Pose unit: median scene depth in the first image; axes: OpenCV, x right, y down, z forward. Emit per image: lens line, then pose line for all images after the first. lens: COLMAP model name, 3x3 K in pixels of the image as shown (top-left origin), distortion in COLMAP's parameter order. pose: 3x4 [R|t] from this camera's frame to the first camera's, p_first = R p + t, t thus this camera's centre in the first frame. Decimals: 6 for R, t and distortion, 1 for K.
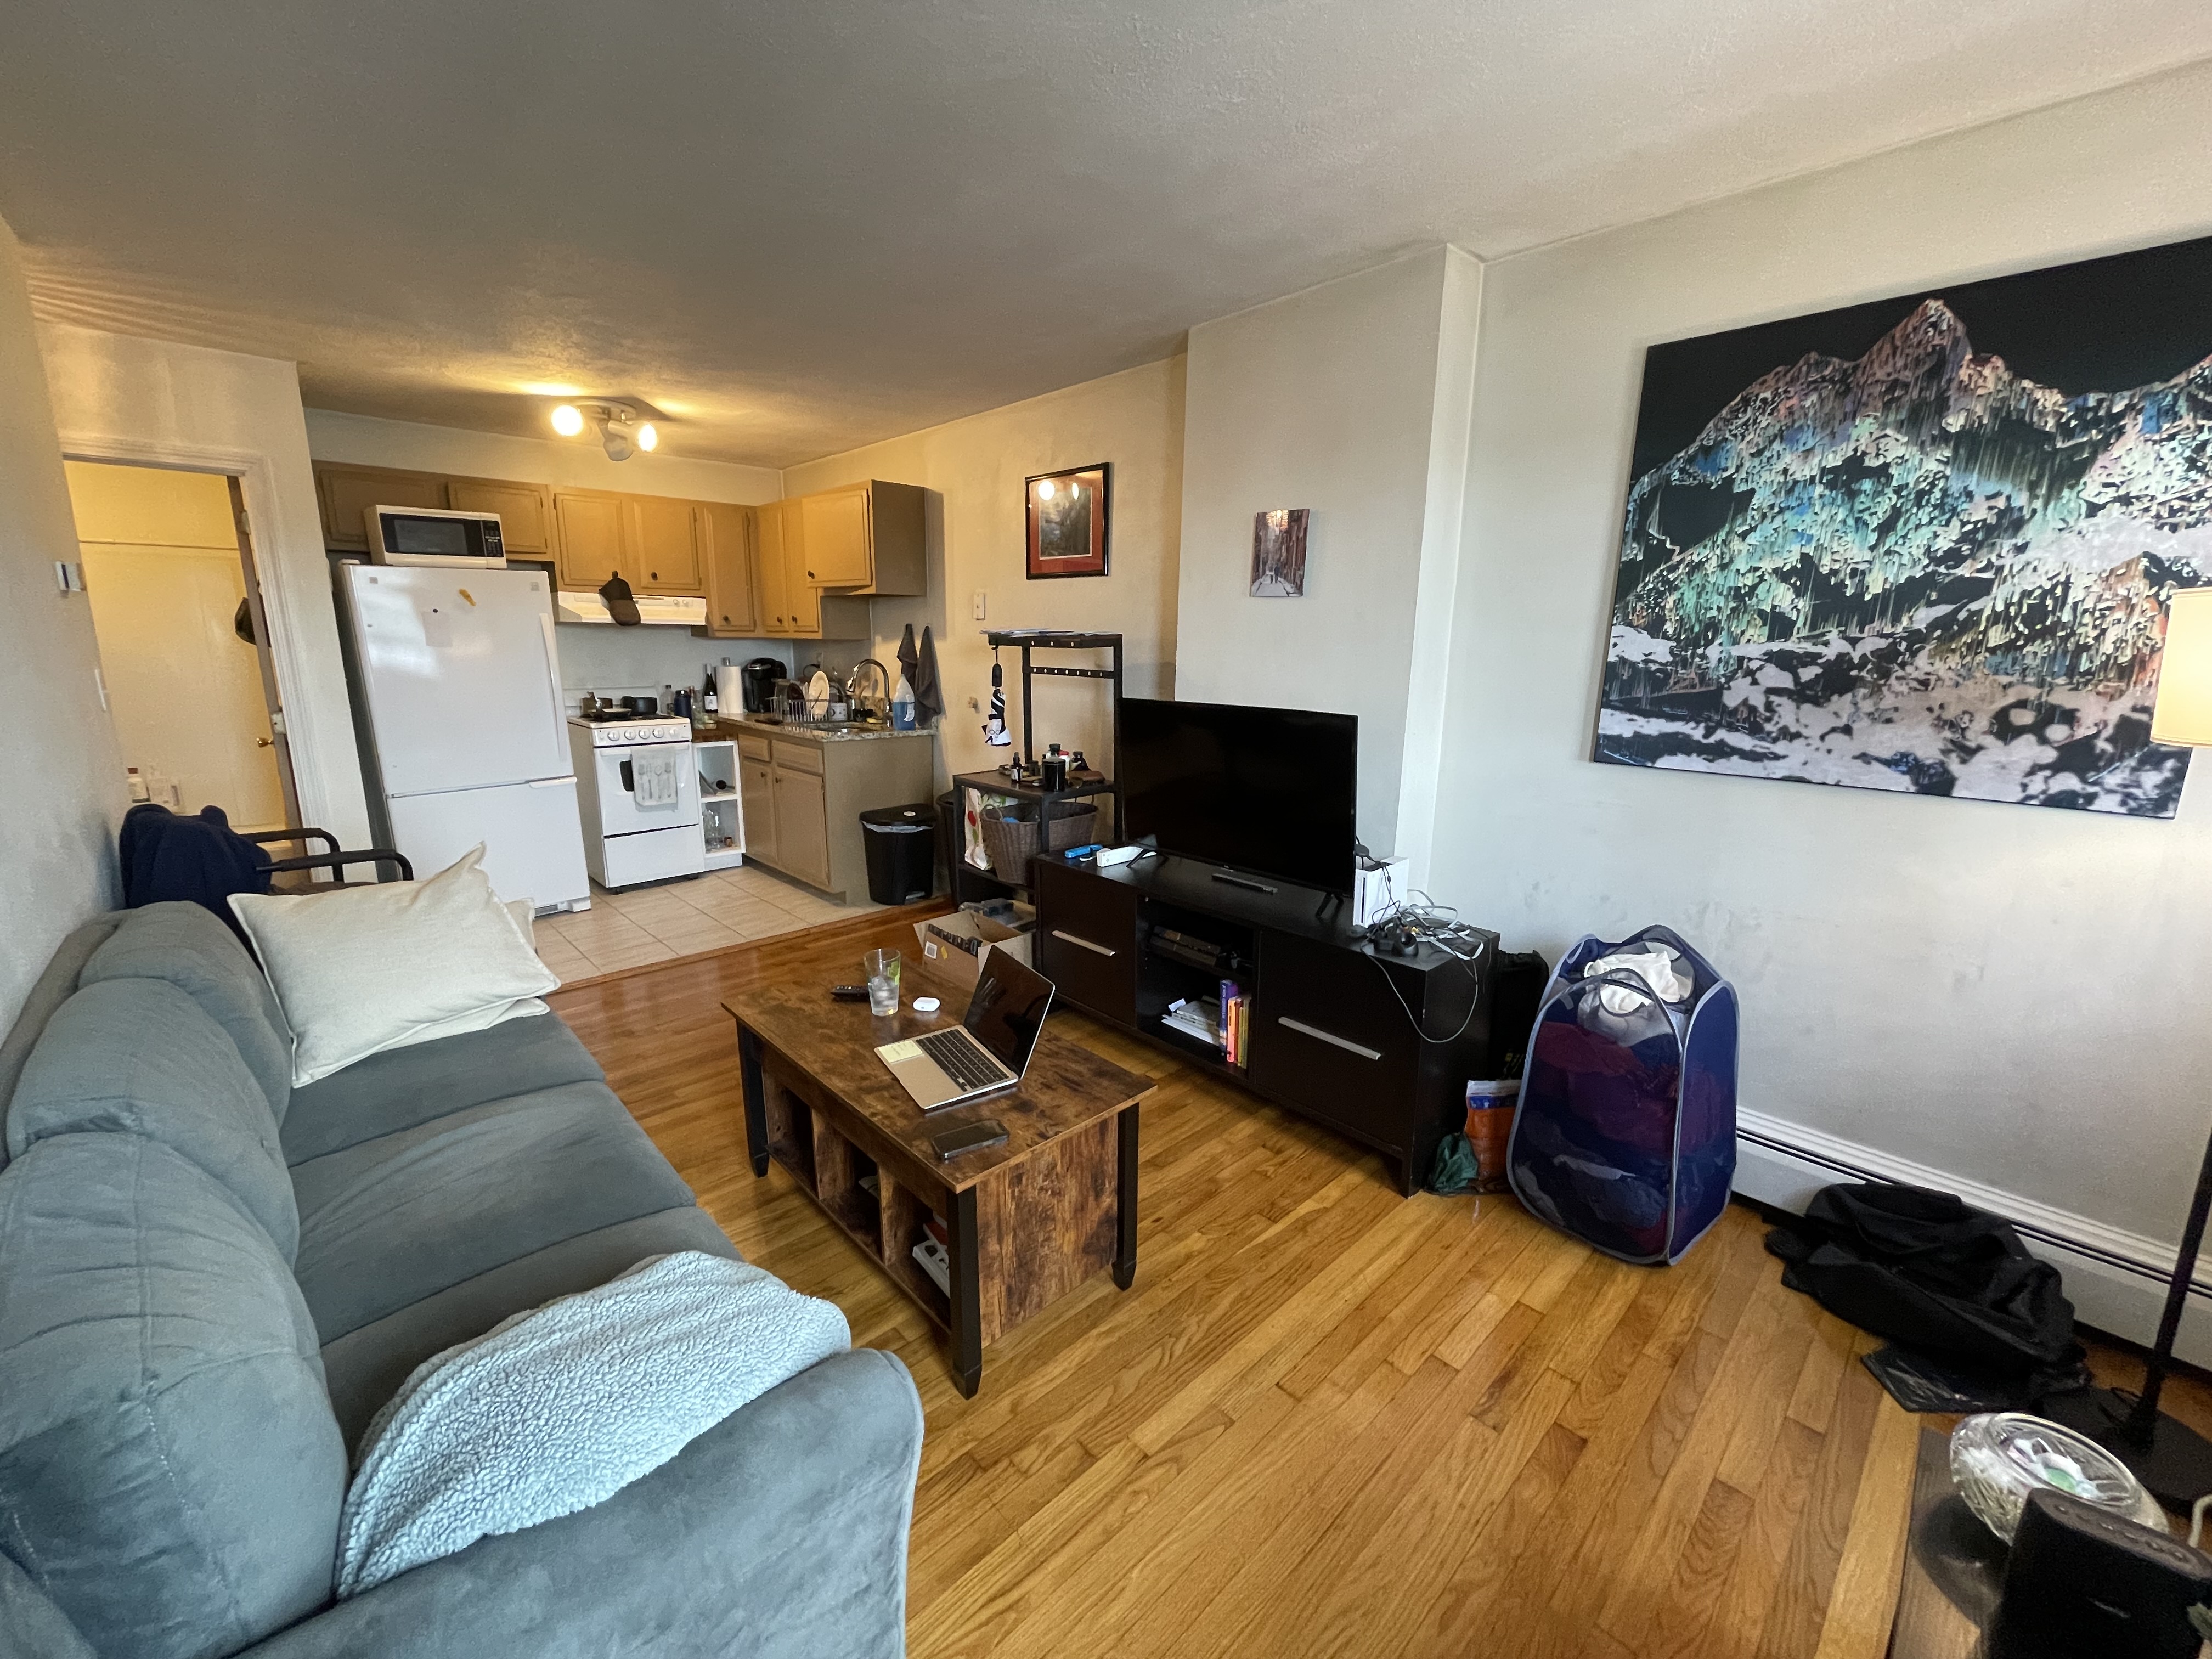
lens RADIAL K [[904.2, 0, 1112.8], [0, 904.2, 821.4], [0, 0, 1]] dist [0.006246, -0.001657]
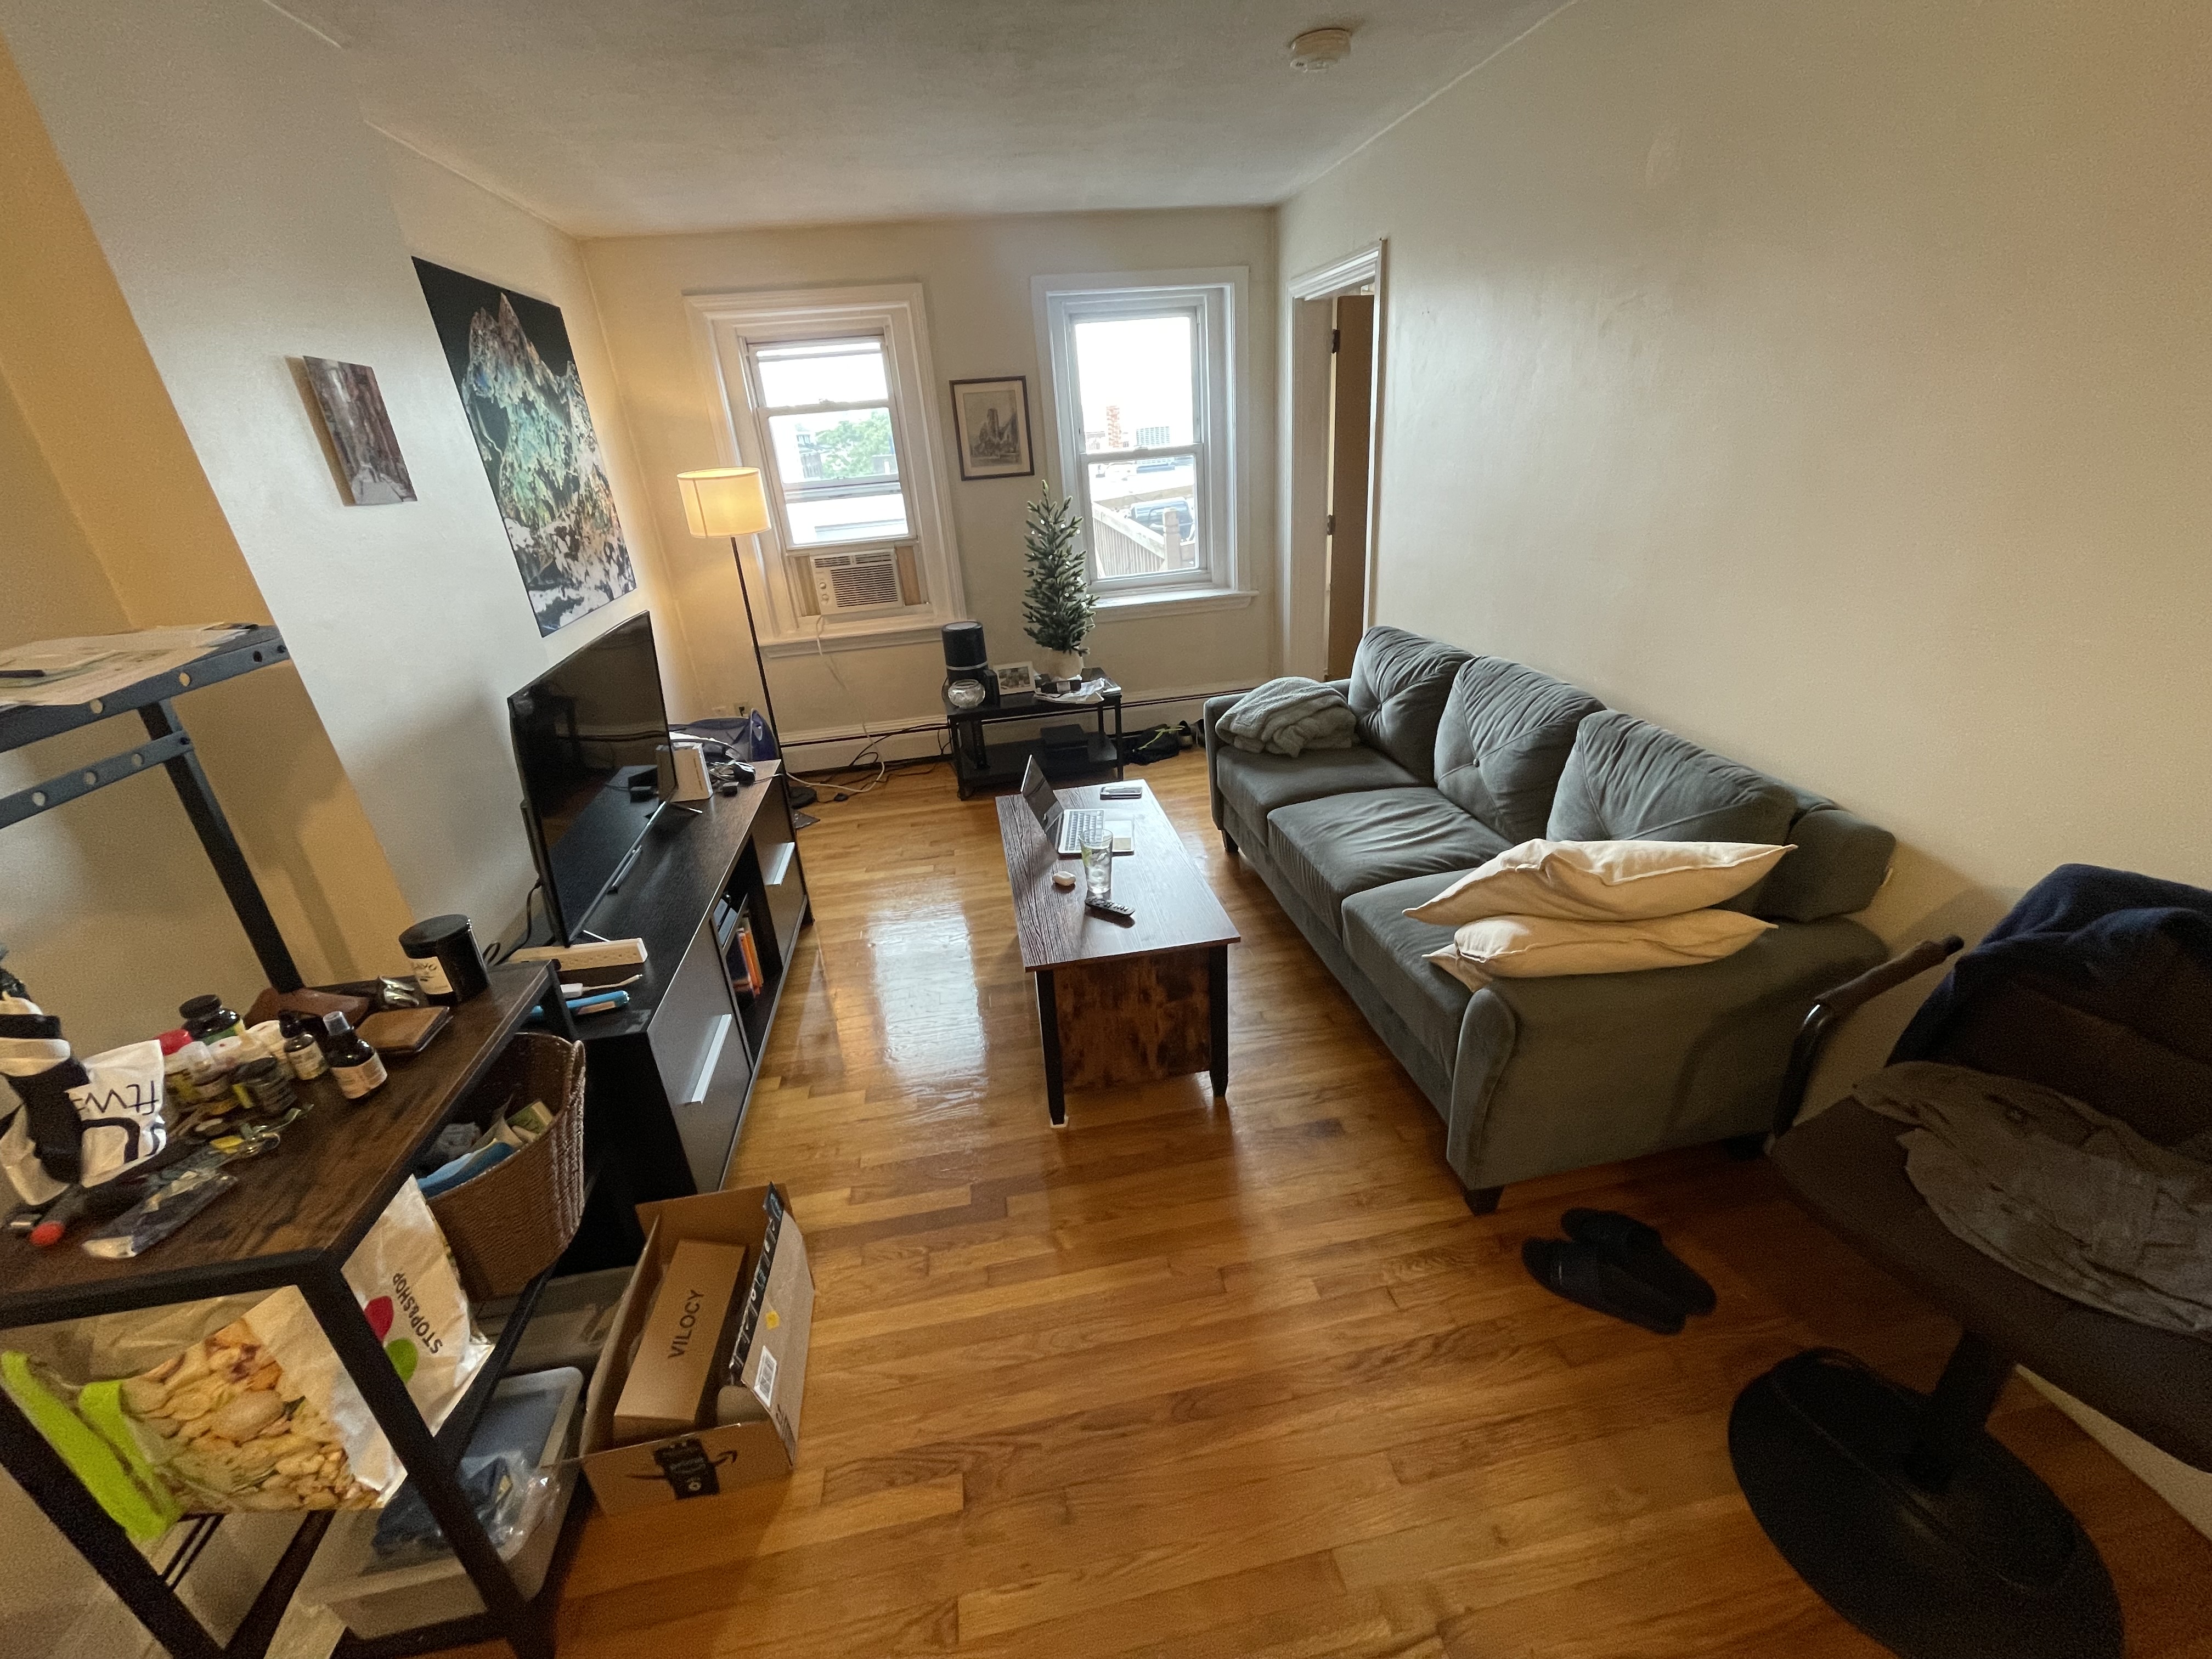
lens RADIAL K [[904.2, 0, 1113.0], [0, 904.2, 831.3], [0, 0, 1]] dist [0.006246, -0.001657]
pose [[-0.836721, -0.178192, 0.517829, -0.844326], [0.174074, 0.809996, 0.560004, -0.443738], [-0.519227, 0.558707, -0.646722, 1.714345]]
